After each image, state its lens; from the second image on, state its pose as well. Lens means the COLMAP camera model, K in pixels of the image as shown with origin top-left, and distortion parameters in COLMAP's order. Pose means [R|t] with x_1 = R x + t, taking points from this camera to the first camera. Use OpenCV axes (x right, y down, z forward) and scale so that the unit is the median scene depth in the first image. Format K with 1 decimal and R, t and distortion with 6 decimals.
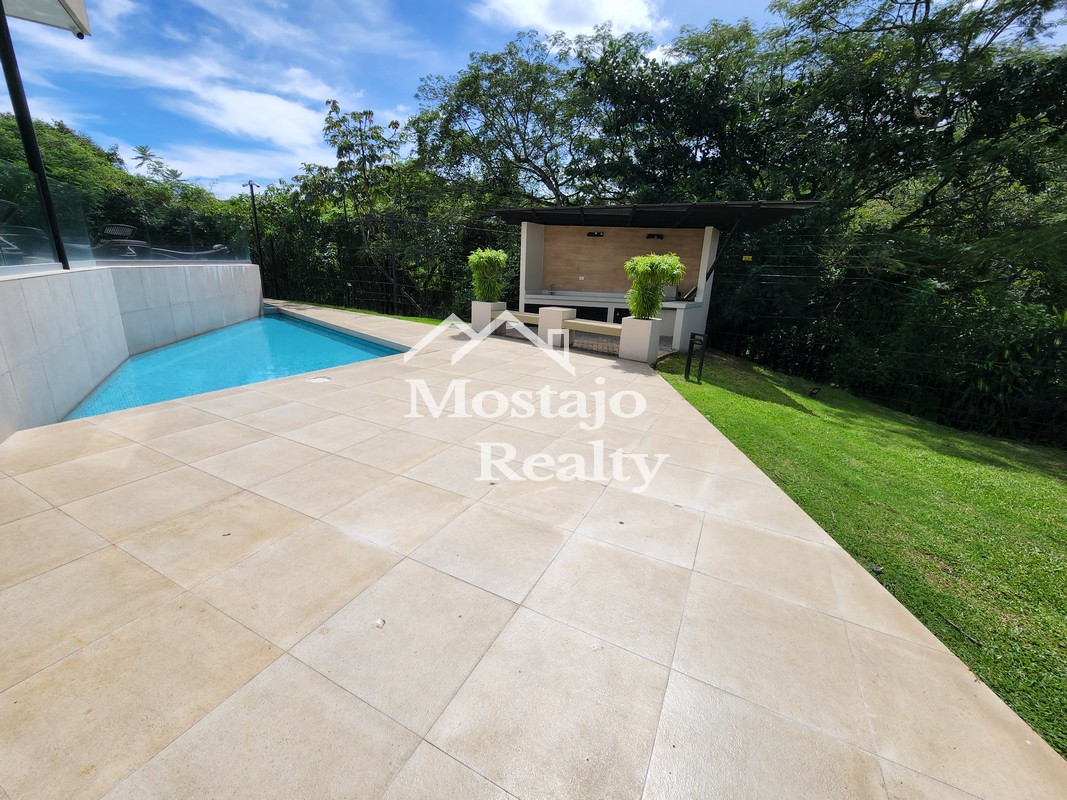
lens RADIAL K [[436.1, 0, 533.4], [0, 436.1, 405.8], [0, 0, 1]] dist [0.000947, 0.000344]
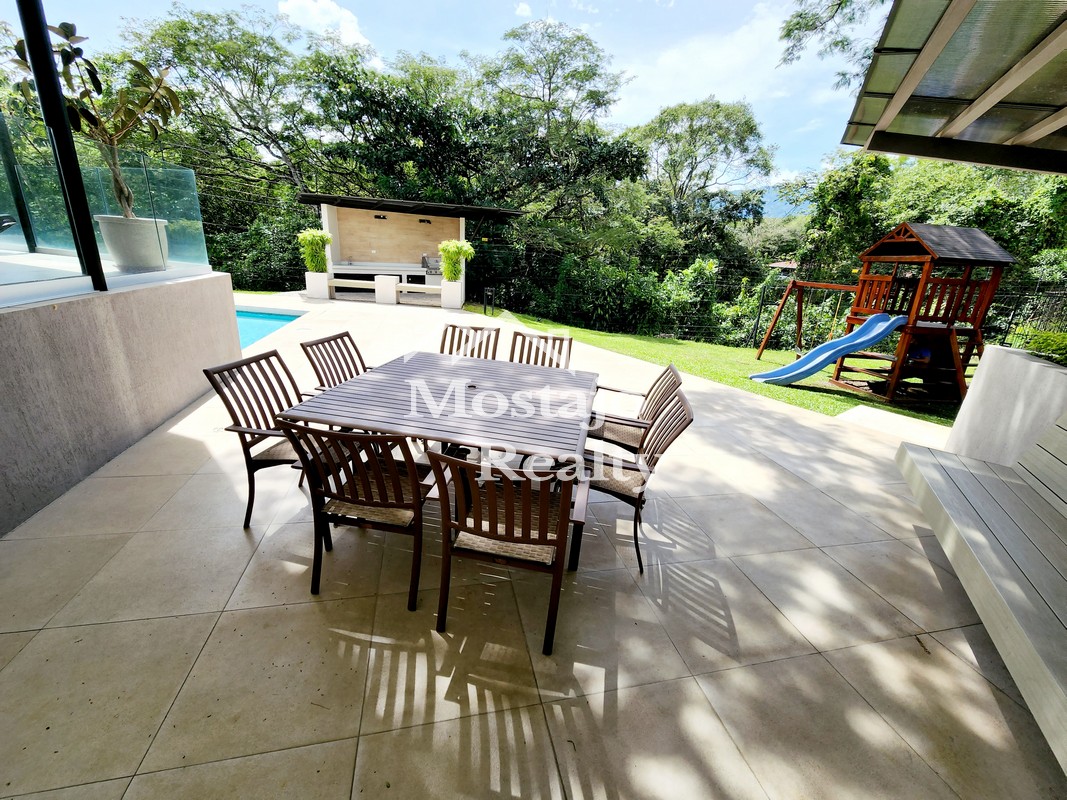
lens RADIAL K [[436.1, 0, 532.2], [0, 436.1, 399.1], [0, 0, 1]] dist [0.000947, 0.000344]
pose [[0.769056, -0.200777, 0.606829, -0.397620], [0.161676, 0.979616, 0.119220, 0.050717], [-0.618396, 0.006423, 0.785840, -0.280538]]
